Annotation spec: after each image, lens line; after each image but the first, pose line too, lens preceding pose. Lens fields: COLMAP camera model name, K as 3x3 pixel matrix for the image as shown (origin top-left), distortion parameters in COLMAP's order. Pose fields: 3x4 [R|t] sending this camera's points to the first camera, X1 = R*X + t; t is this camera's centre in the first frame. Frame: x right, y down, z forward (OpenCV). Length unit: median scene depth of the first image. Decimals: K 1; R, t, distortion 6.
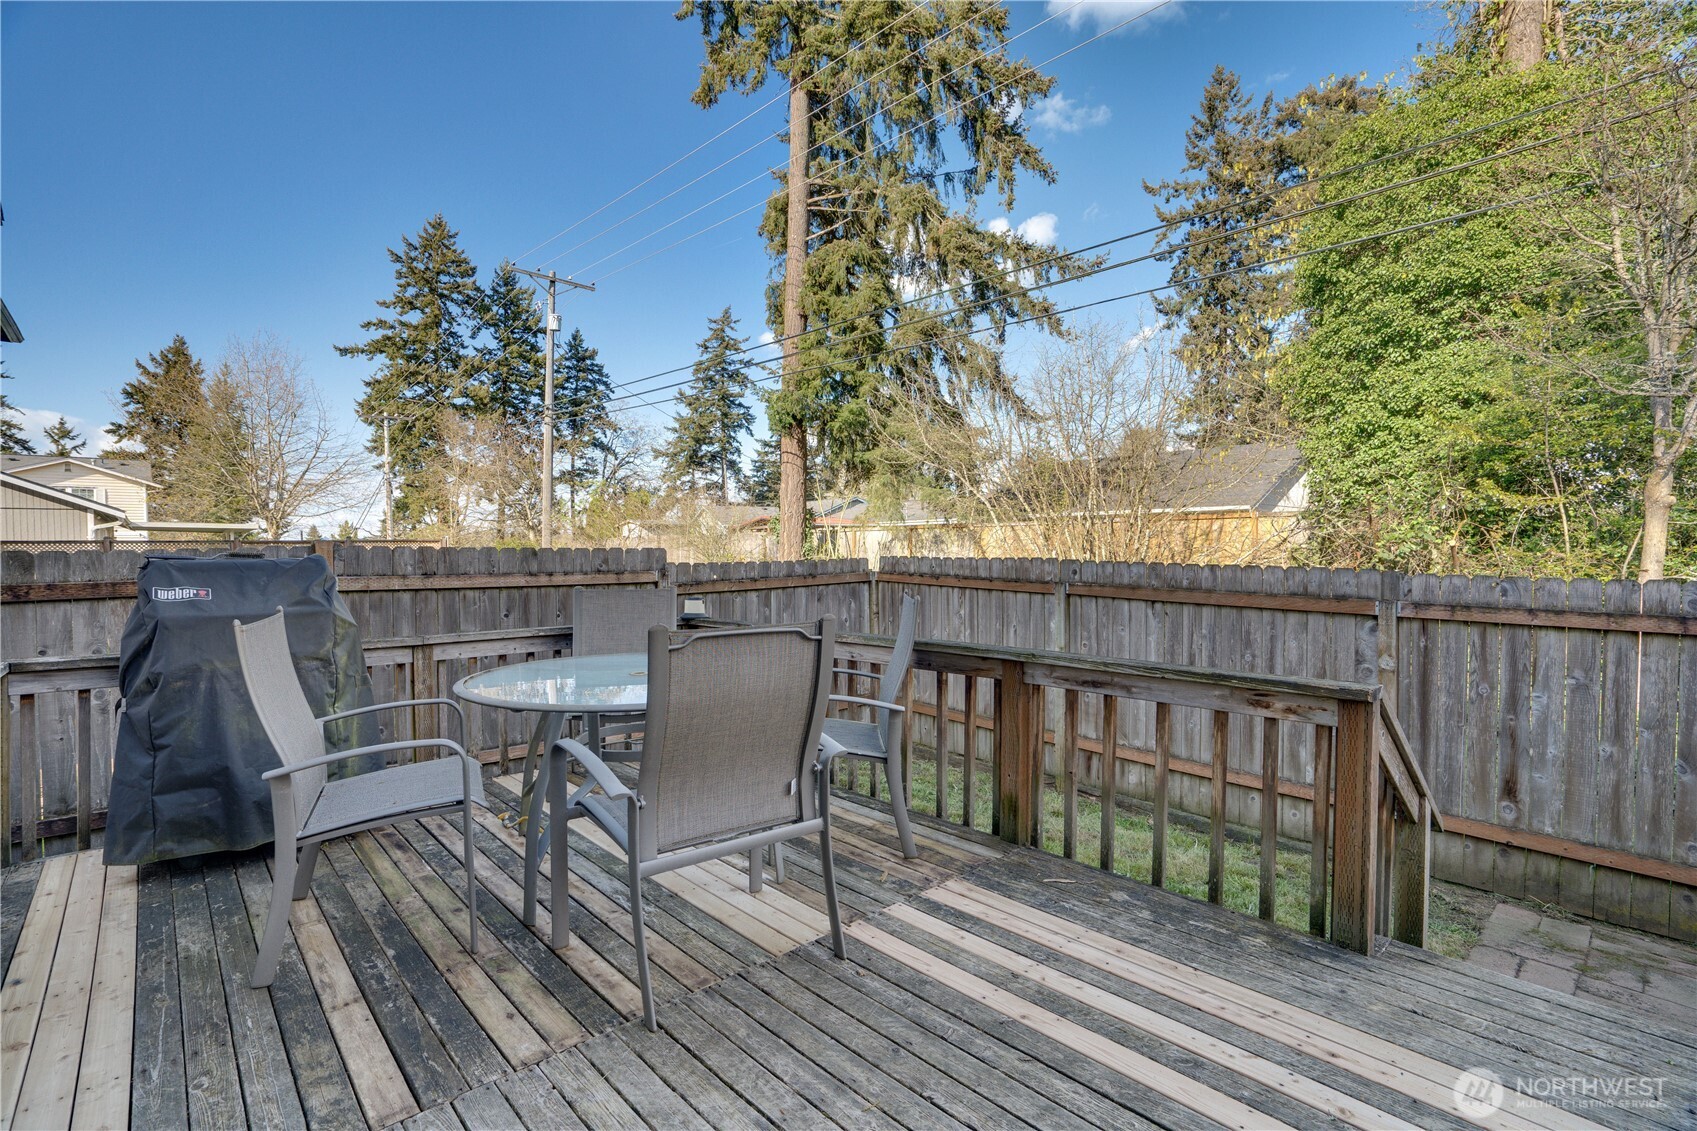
lens RADIAL K [[775.9, 0, 847.4], [0, 775.9, 567.2], [0, 0, 1]] dist [-0.011031, 0.000601]
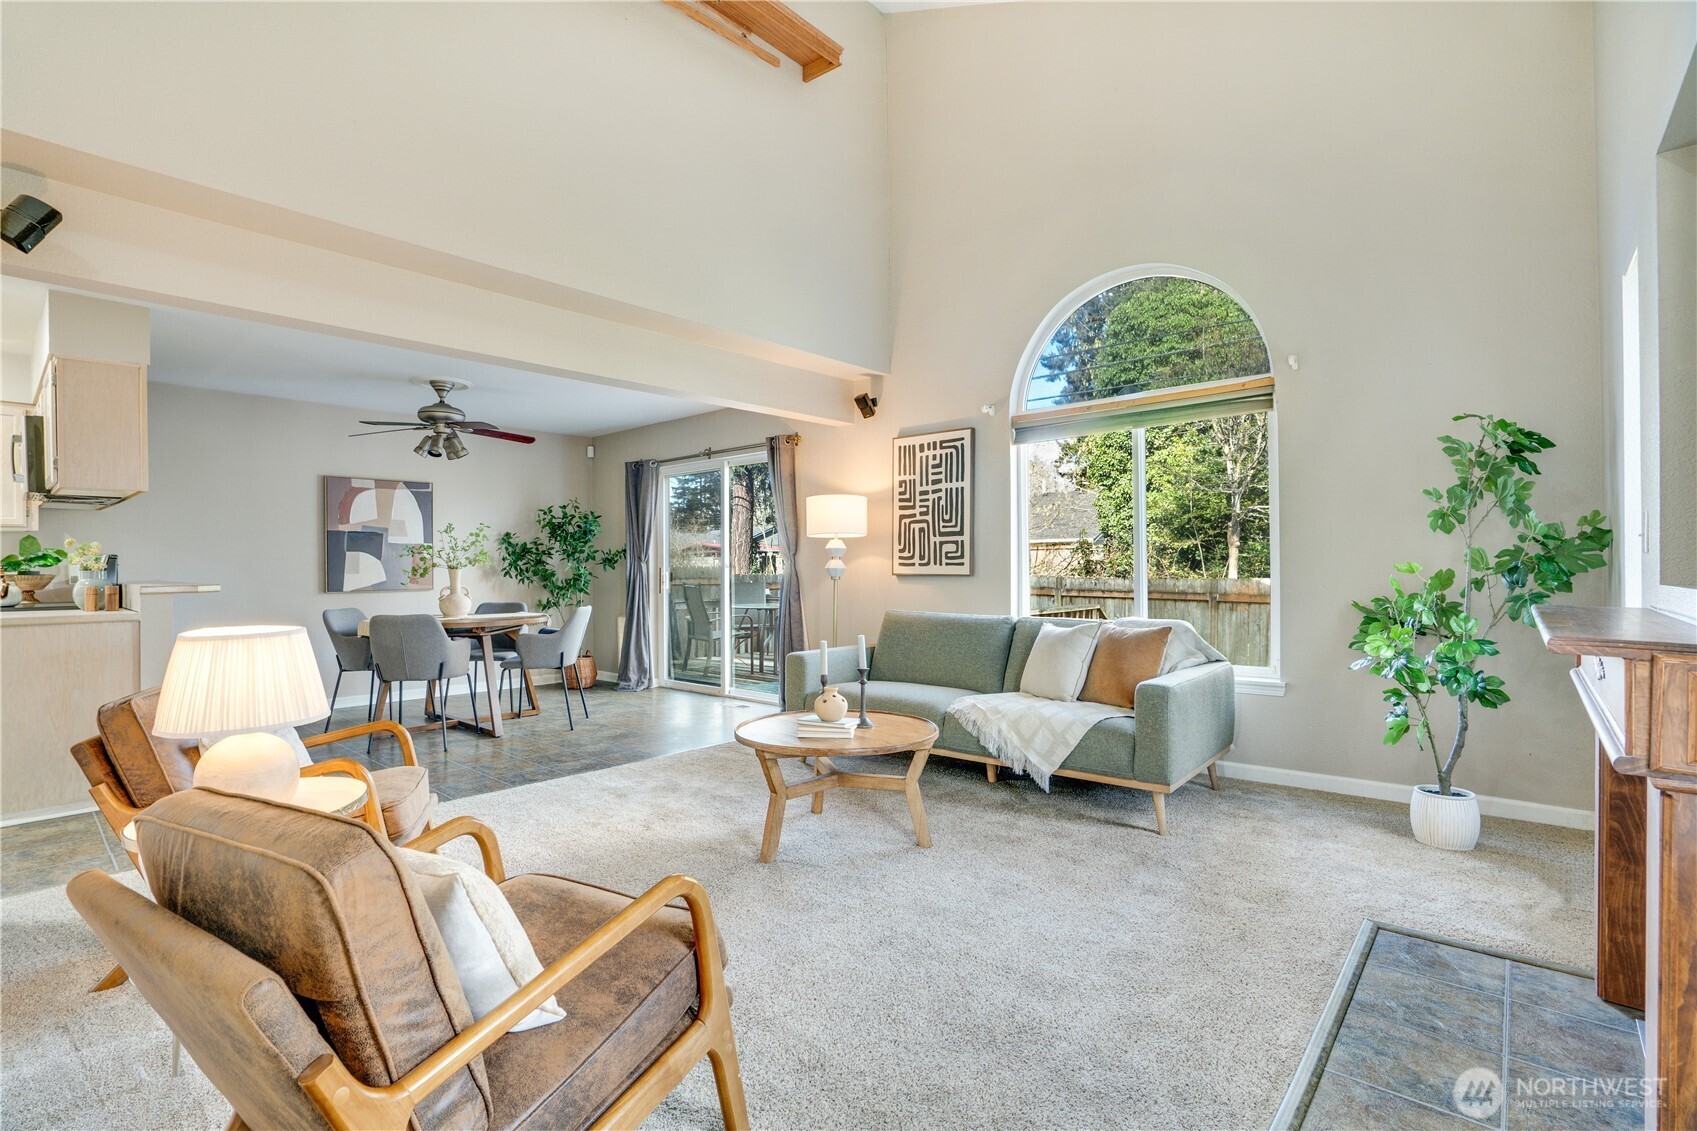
lens RADIAL K [[775.9, 0, 846.7], [0, 775.9, 573.4], [0, 0, 1]] dist [-0.011031, 0.000601]
pose [[0.993389, 0.004400, 0.114713, -0.044831], [-0.001682, 0.999716, -0.023779, 0.010872], [-0.114785, 0.023429, 0.993114, -0.262507]]
